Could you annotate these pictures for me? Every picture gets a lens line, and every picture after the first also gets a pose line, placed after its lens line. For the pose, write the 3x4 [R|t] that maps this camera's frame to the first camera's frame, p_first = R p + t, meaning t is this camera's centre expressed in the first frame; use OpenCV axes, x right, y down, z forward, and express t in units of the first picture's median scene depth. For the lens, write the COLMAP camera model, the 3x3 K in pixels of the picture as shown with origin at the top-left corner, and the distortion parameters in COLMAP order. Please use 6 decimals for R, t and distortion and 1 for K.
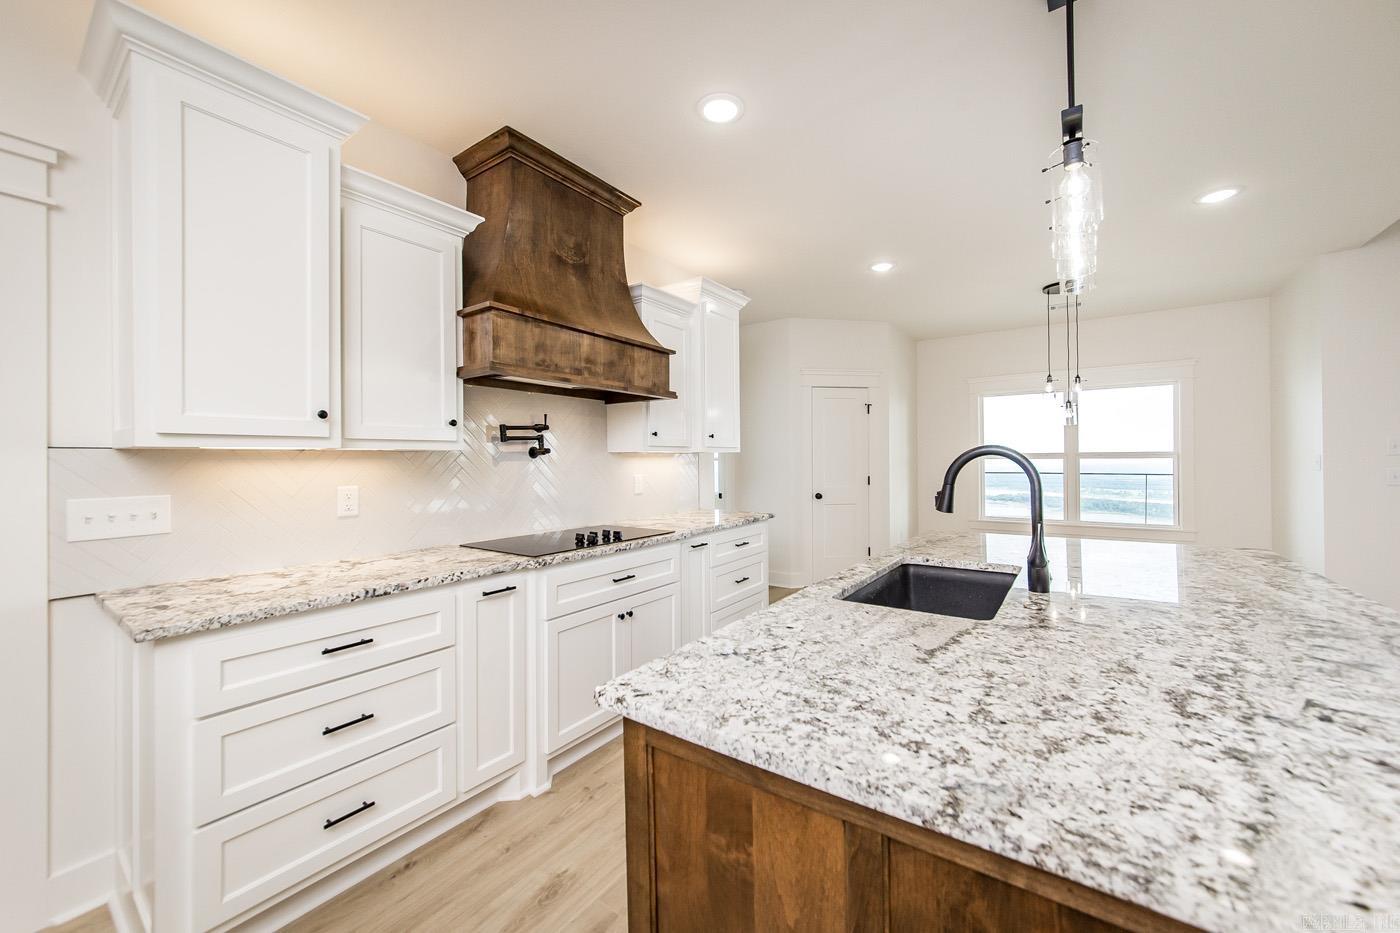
lens RADIAL K [[528.8, 0, 702.1], [0, 528.8, 458.7], [0, 0, 1]] dist [-0.002446, -0.000102]
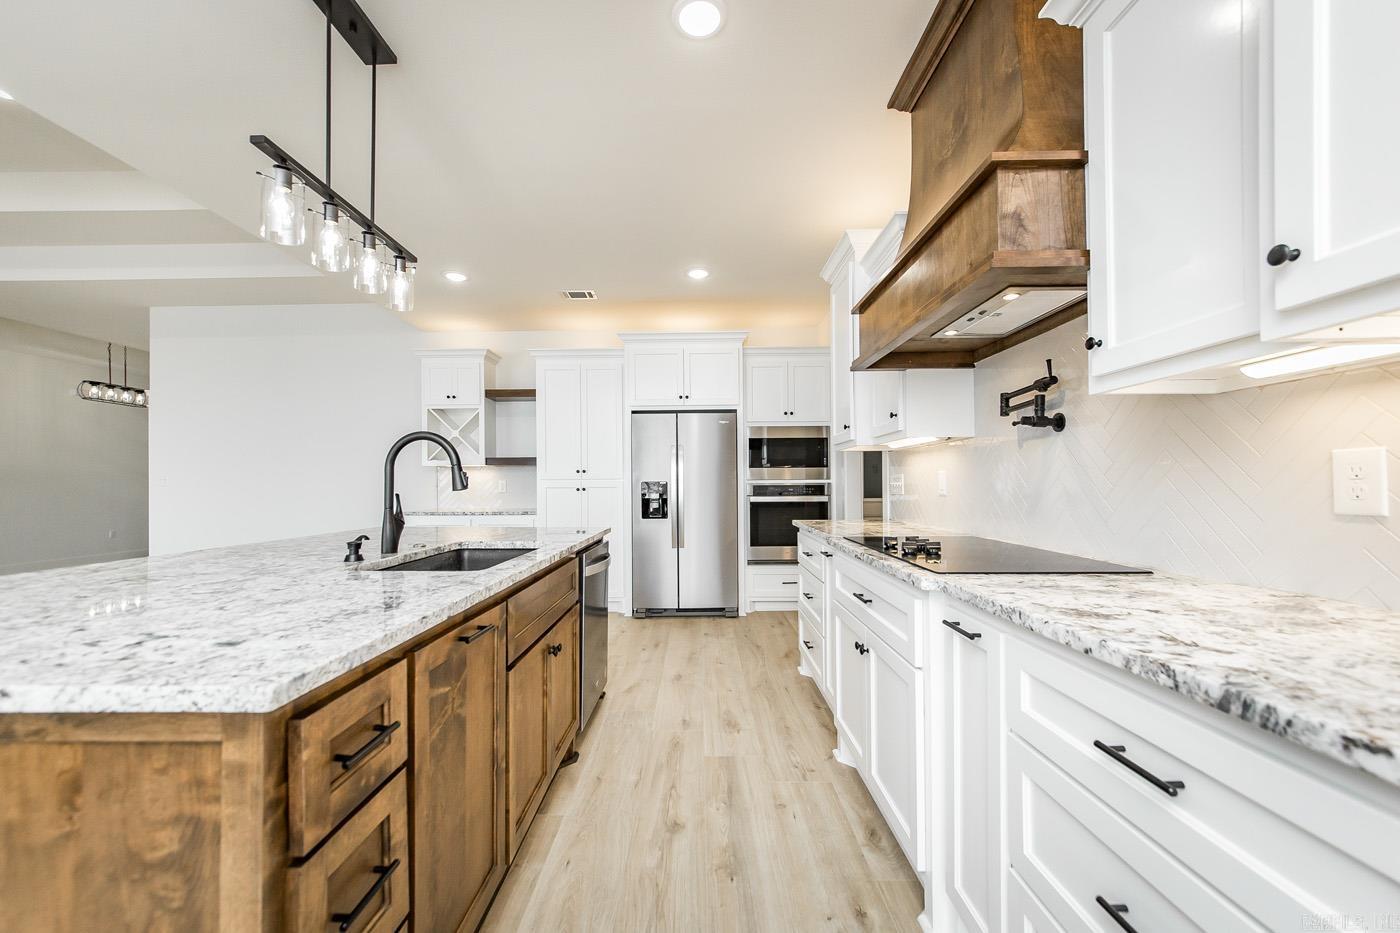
lens RADIAL K [[546.6, 0, 692.2], [0, 546.6, 488.8], [0, 0, 1]] dist [-0.006728, 0.000990]
pose [[-0.821025, 0.019452, -0.570560, 0.446498], [0.016748, 0.999810, 0.009985, 0.058279], [0.570646, -0.001358, -0.821195, 1.390238]]
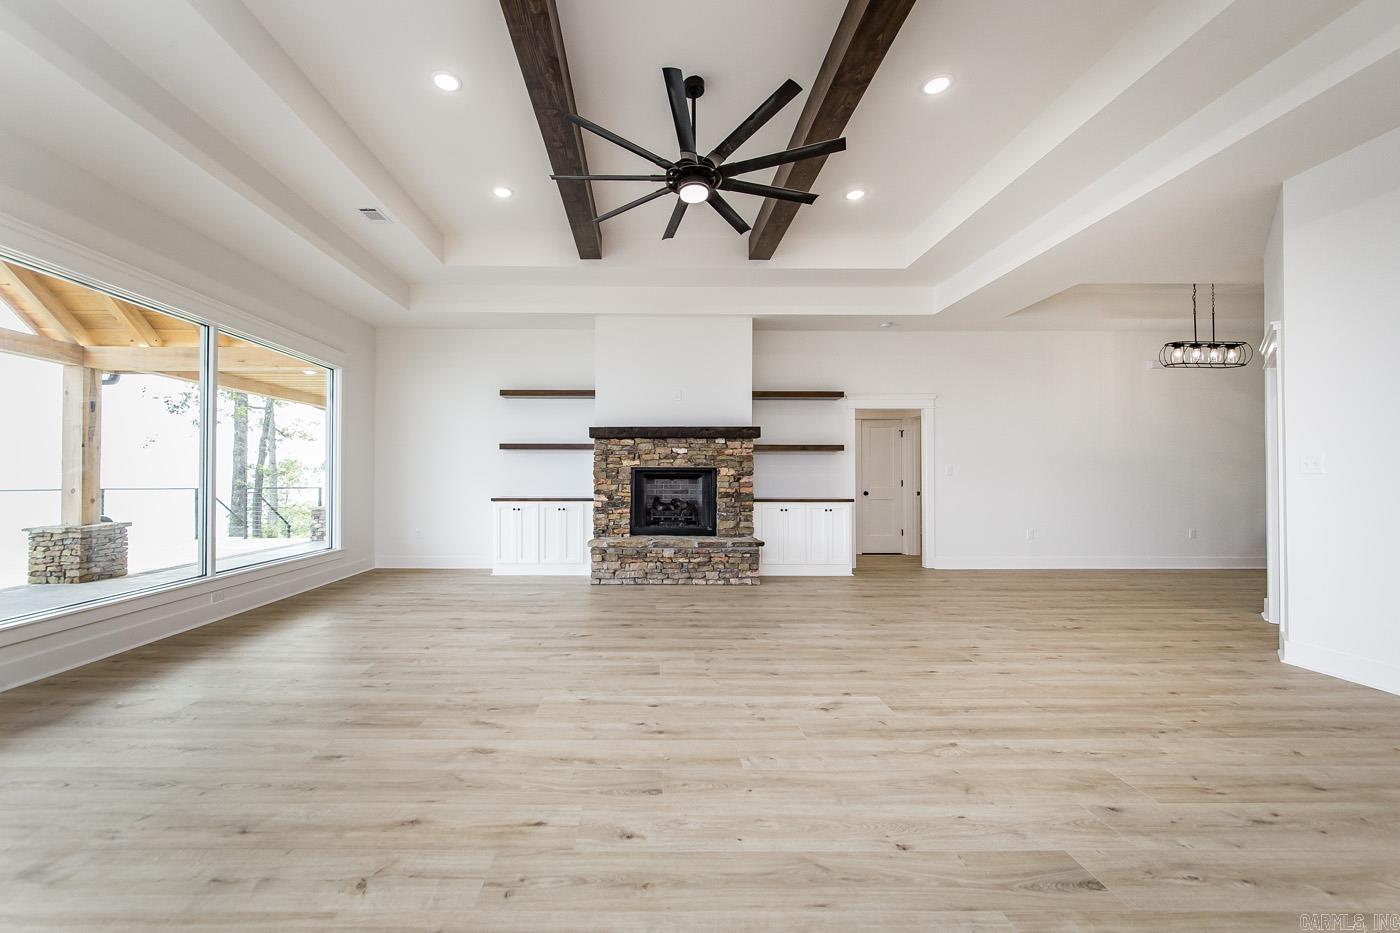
lens RADIAL K [[546.6, 0, 647.9], [0, 546.6, 477.8], [0, 0, 1]] dist [-0.006728, 0.000990]
pose [[-0.580243, 0.006221, 0.814420, 0.801364], [0.001867, 0.999978, -0.006308, 0.047035], [-0.814442, -0.002139, -0.580242, 0.439979]]
